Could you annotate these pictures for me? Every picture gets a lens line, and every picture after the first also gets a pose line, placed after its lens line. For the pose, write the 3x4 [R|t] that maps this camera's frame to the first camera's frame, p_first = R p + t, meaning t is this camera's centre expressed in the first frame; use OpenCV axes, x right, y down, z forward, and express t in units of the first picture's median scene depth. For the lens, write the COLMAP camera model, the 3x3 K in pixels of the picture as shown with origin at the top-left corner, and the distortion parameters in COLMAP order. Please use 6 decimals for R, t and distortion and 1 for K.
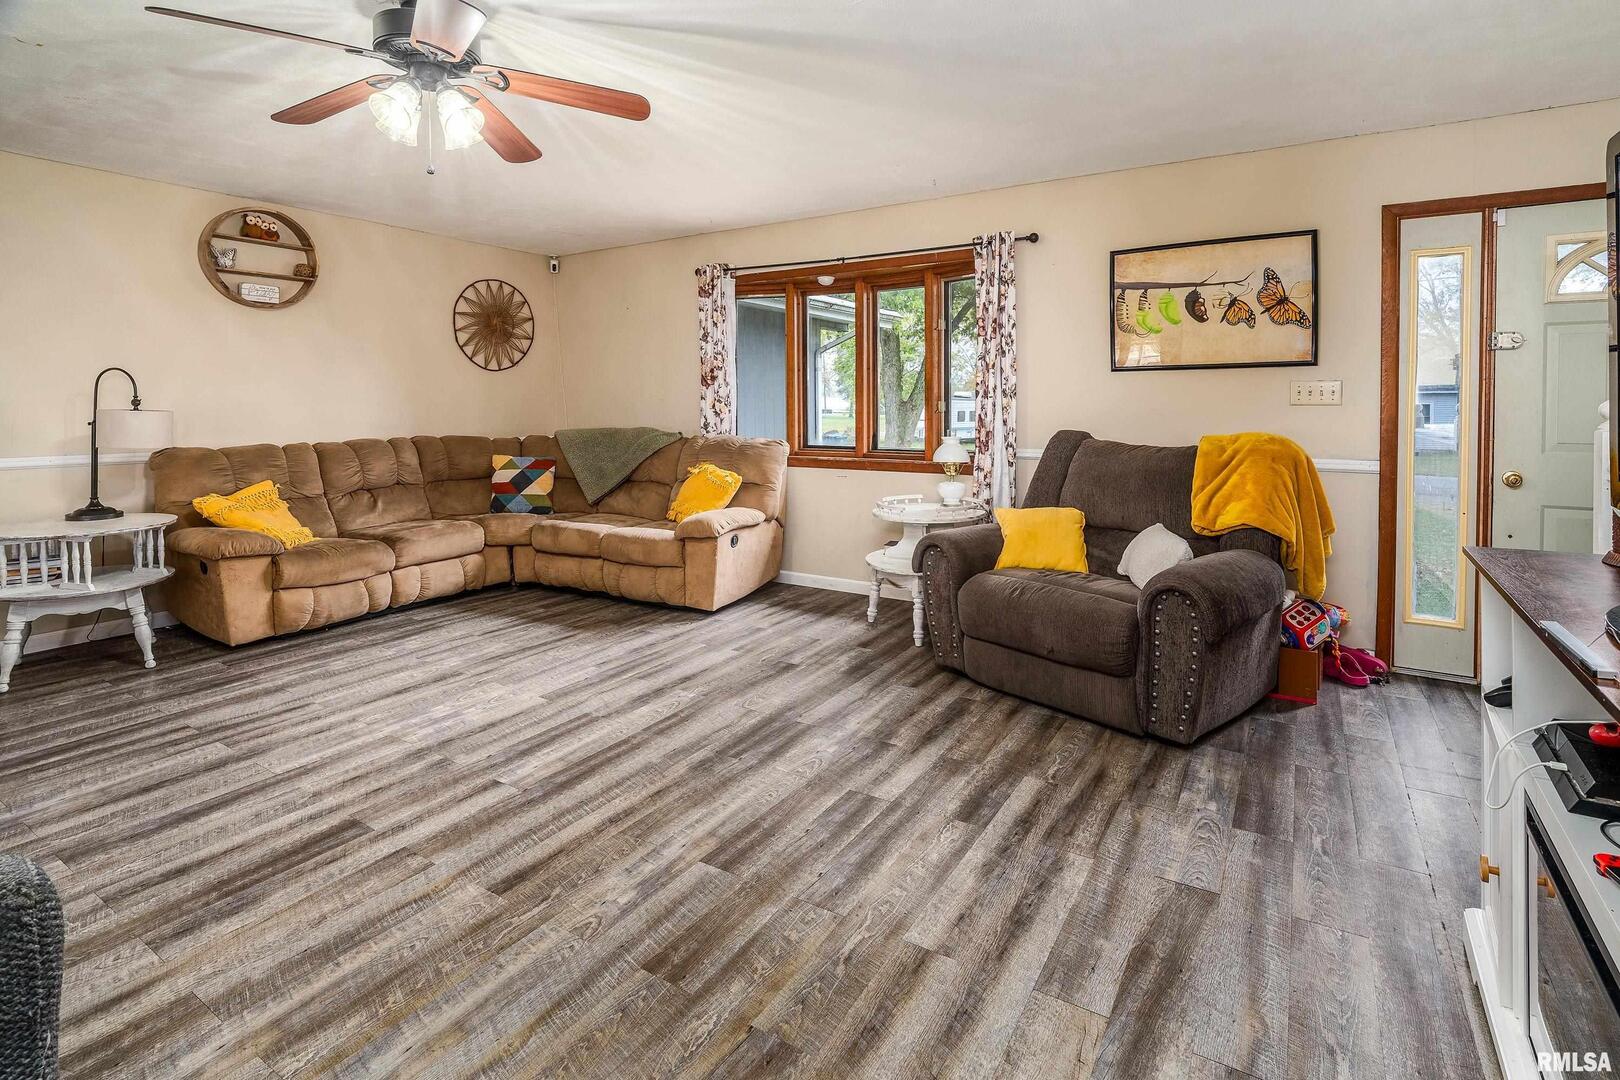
lens RADIAL K [[795.9, 0, 809.4], [0, 795.9, 563.6], [0, 0, 1]] dist [0.000042, -0.000116]
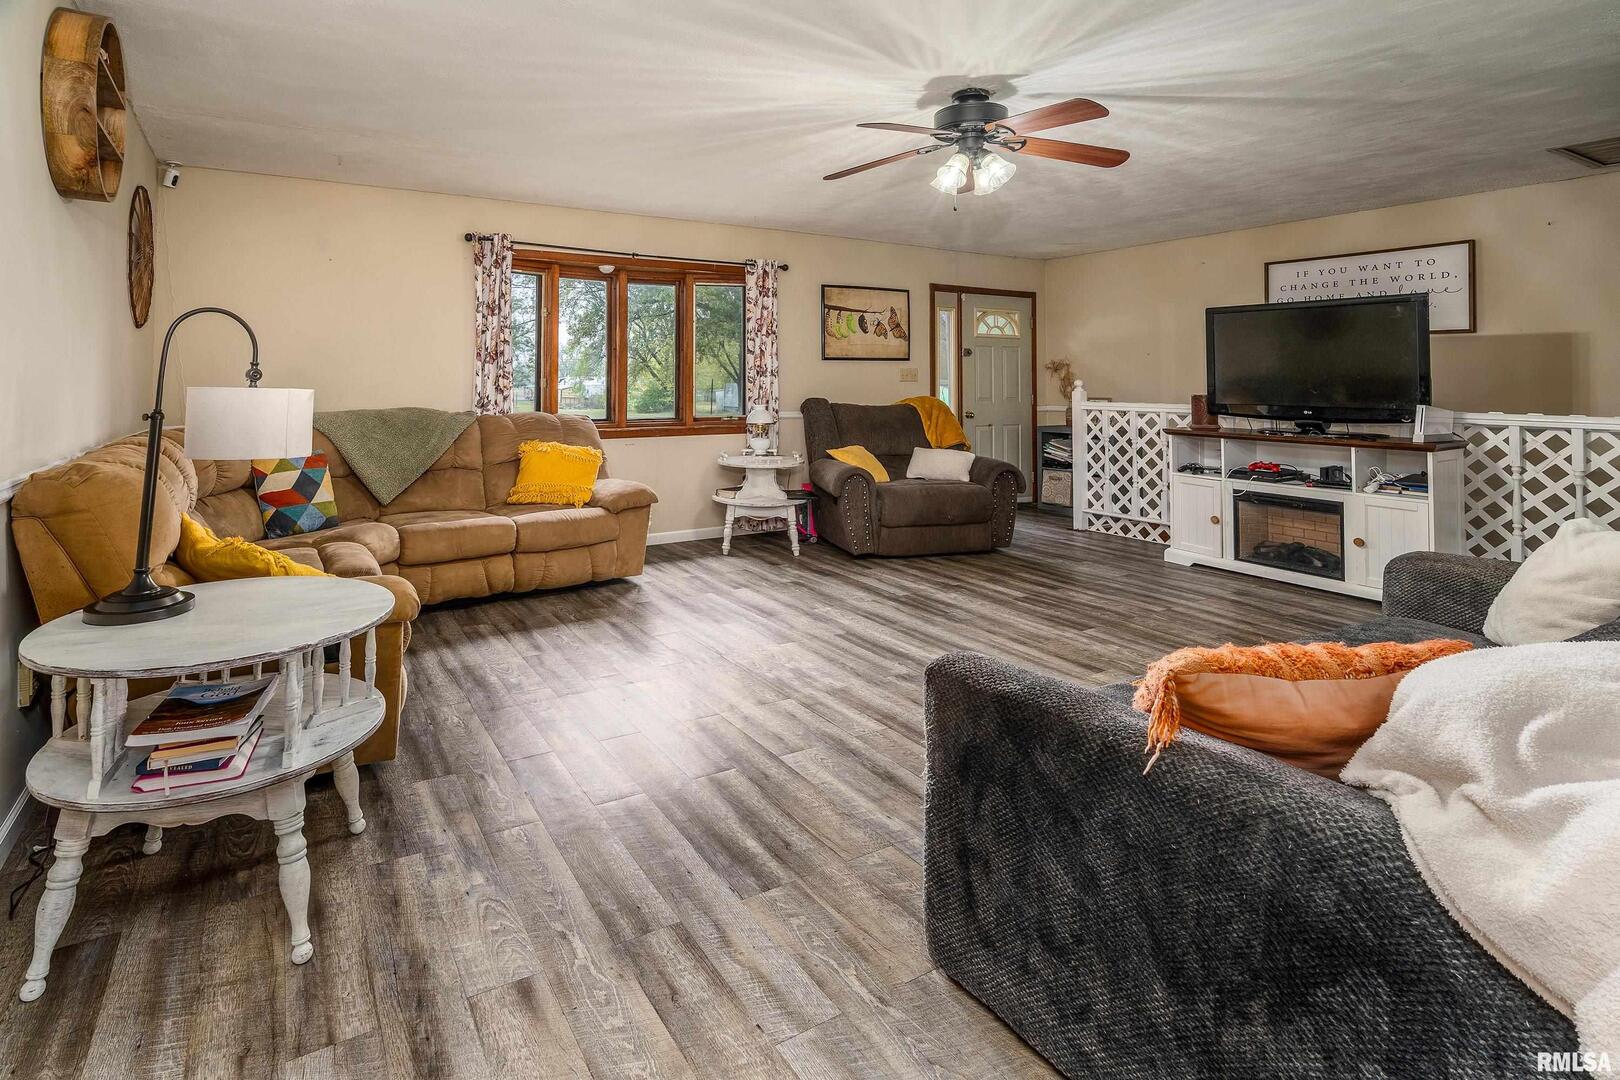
lens RADIAL K [[800.3, 0, 810.0], [0, 800.3, 540.0], [0, 0, 1]] dist [-0.002444, -0.000133]
pose [[0.417301, -0.175925, 0.891578, -1.156078], [0.180067, 0.977638, 0.108626, -0.072279], [-0.890750, 0.115214, 0.439647, 0.382381]]
